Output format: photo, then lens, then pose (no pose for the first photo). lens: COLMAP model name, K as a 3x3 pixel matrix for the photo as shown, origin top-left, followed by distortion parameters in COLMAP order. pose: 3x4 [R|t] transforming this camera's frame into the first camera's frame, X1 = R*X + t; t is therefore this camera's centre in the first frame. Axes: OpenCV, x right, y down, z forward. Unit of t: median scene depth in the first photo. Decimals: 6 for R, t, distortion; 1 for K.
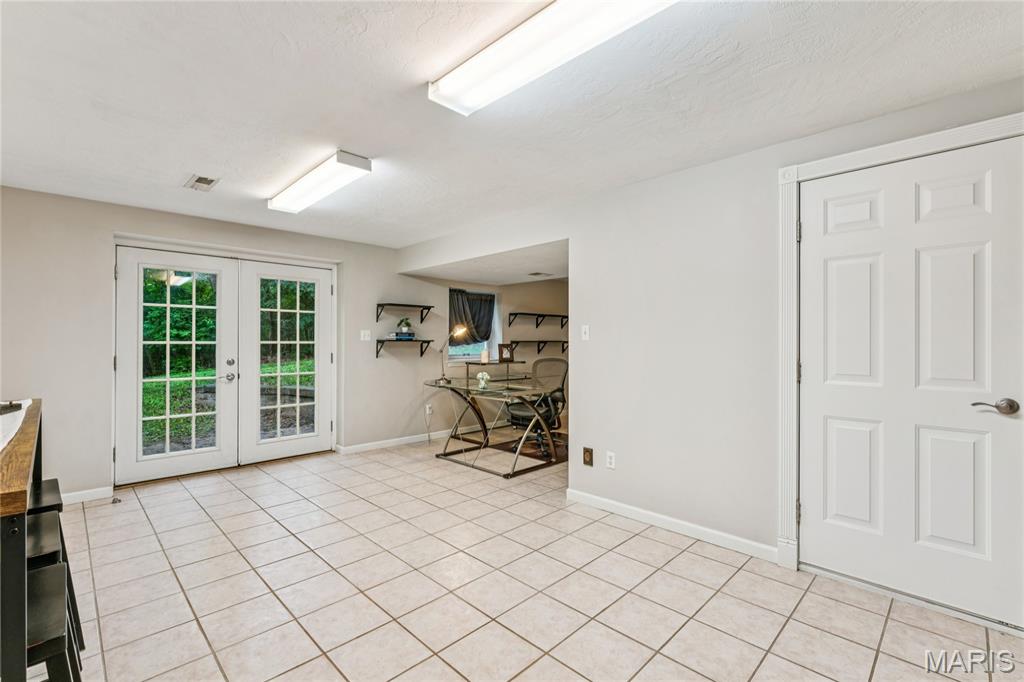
lens RADIAL K [[450.5, 0, 512.3], [0, 450.5, 343.1], [0, 0, 1]] dist [-0.000561, -0.000437]
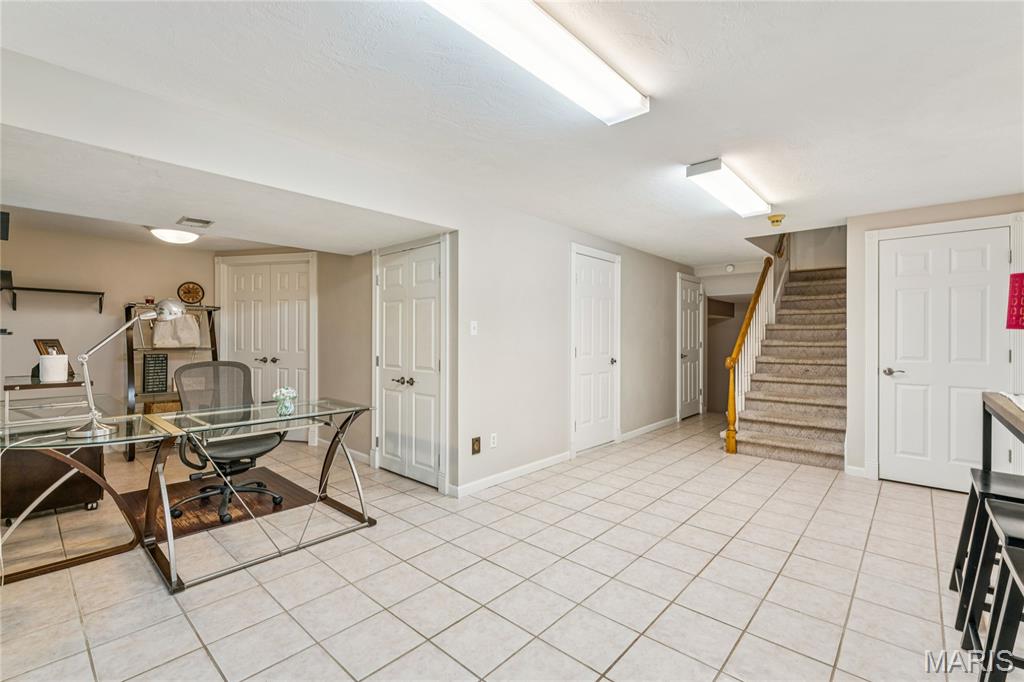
lens RADIAL K [[450.5, 0, 512.3], [0, 450.5, 337.8], [0, 0, 1]] dist [-0.000561, -0.000437]
pose [[-0.047202, -0.005519, 0.998870, -0.894925], [-0.003680, 0.999979, 0.005351, -0.006720], [-0.998879, -0.003423, -0.047222, 0.973126]]
